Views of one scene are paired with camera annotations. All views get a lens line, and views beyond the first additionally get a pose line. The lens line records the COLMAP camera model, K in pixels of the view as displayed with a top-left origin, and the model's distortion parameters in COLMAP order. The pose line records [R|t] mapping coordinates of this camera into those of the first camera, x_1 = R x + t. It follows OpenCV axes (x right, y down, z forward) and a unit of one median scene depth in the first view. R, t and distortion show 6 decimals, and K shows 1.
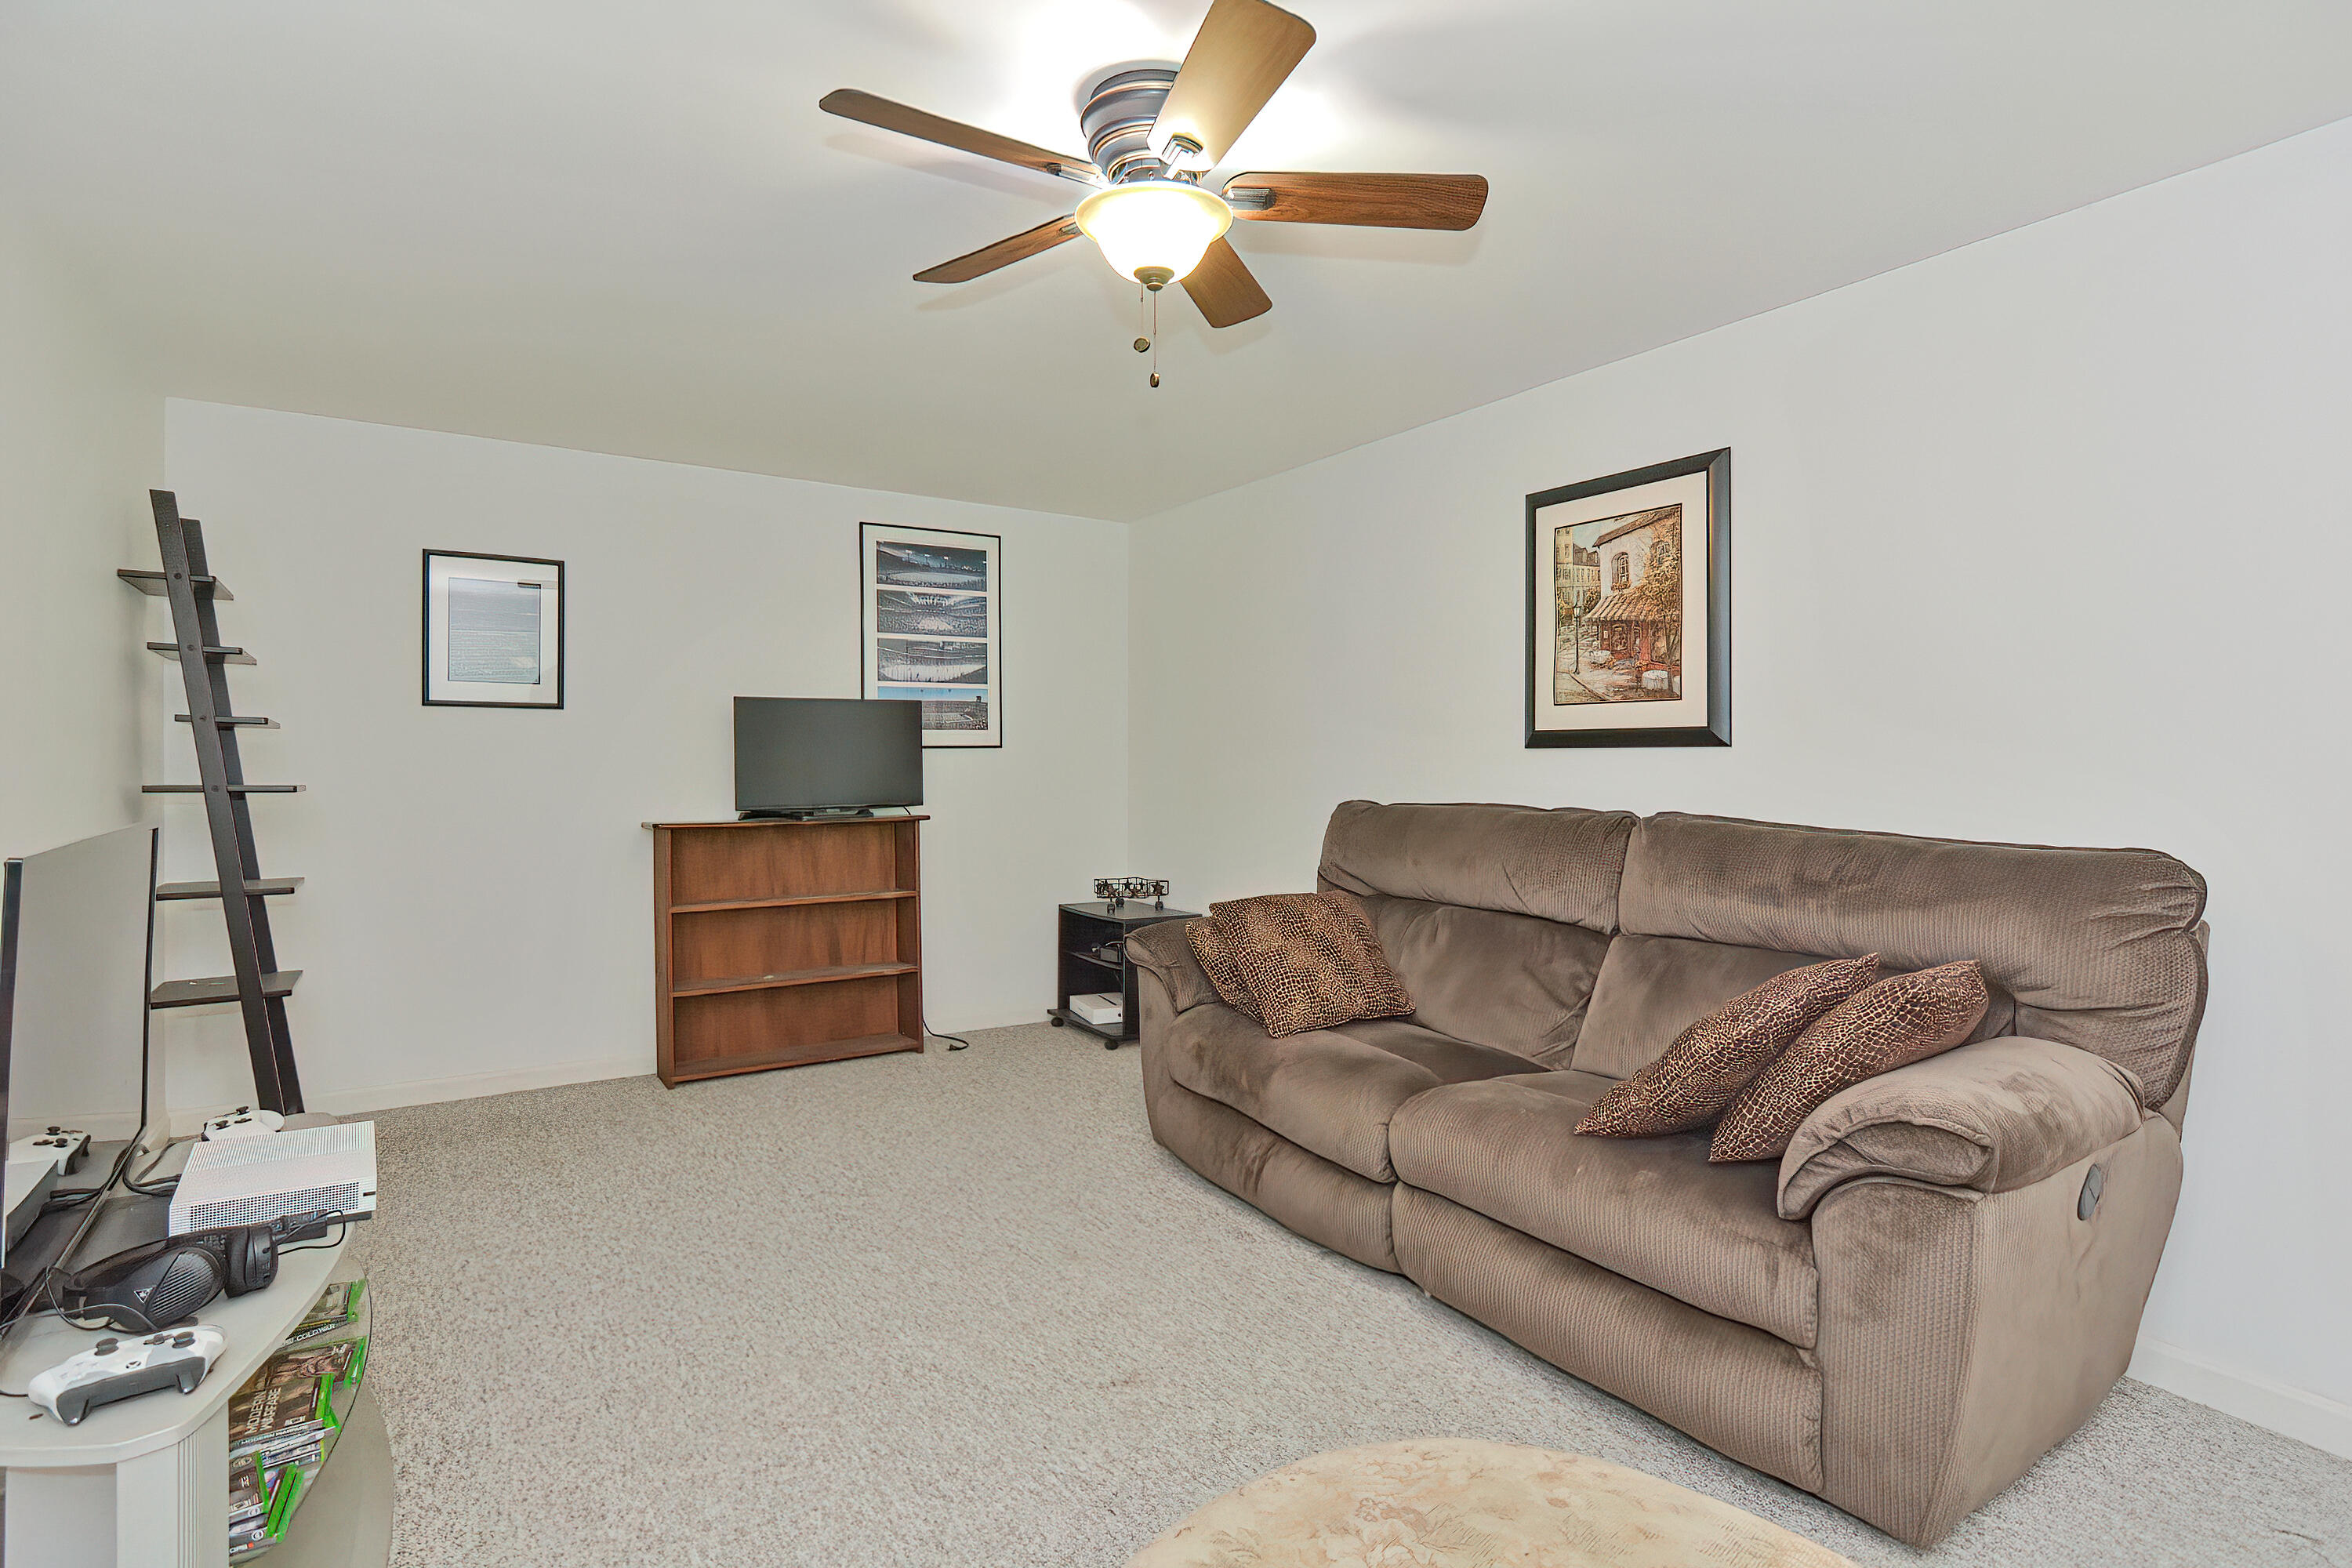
lens RADIAL K [[1161.9, 0, 1175.7], [0, 1161.9, 797.5], [0, 0, 1]] dist [-0.021254, 0.010365]
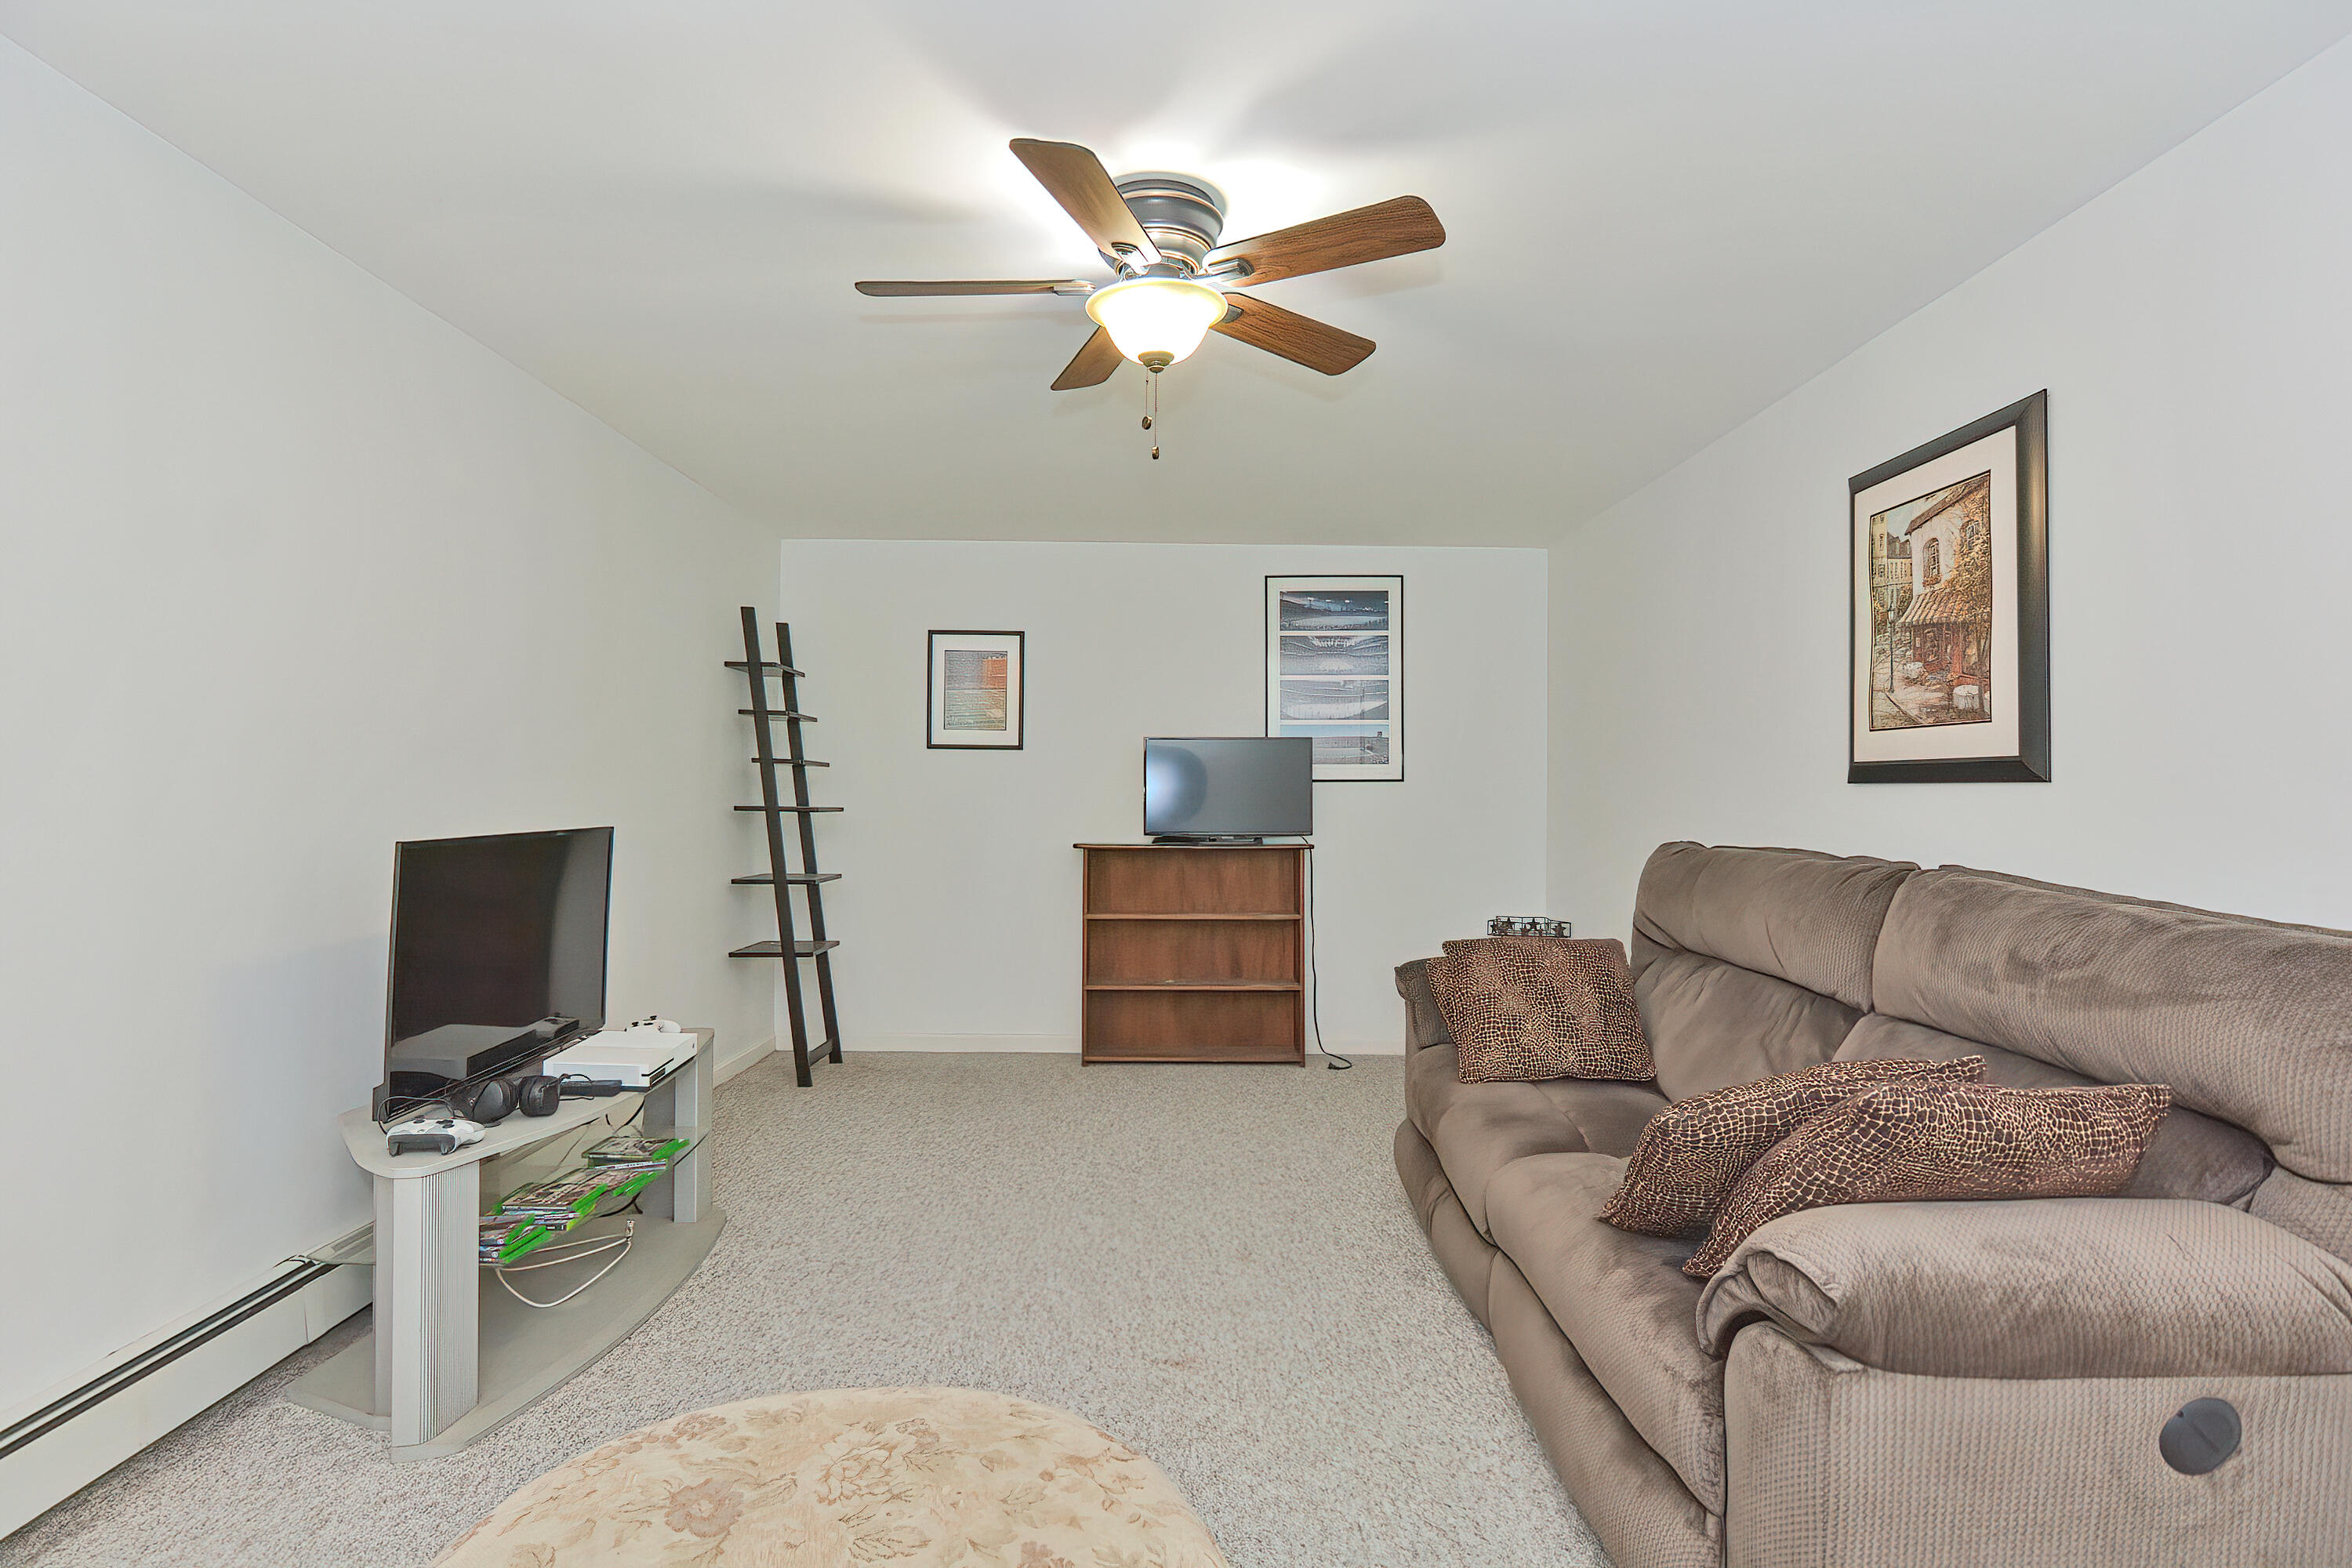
lens RADIAL K [[1175.8, 0, 1200.3], [0, 1175.8, 813.1], [0, 0, 1]] dist [-0.022169, 0.010607]
pose [[0.837703, 0.016363, -0.545881, 0.384441], [-0.024399, 0.999674, -0.007477, -0.003979], [0.545581, 0.019582, 0.837829, 0.051544]]
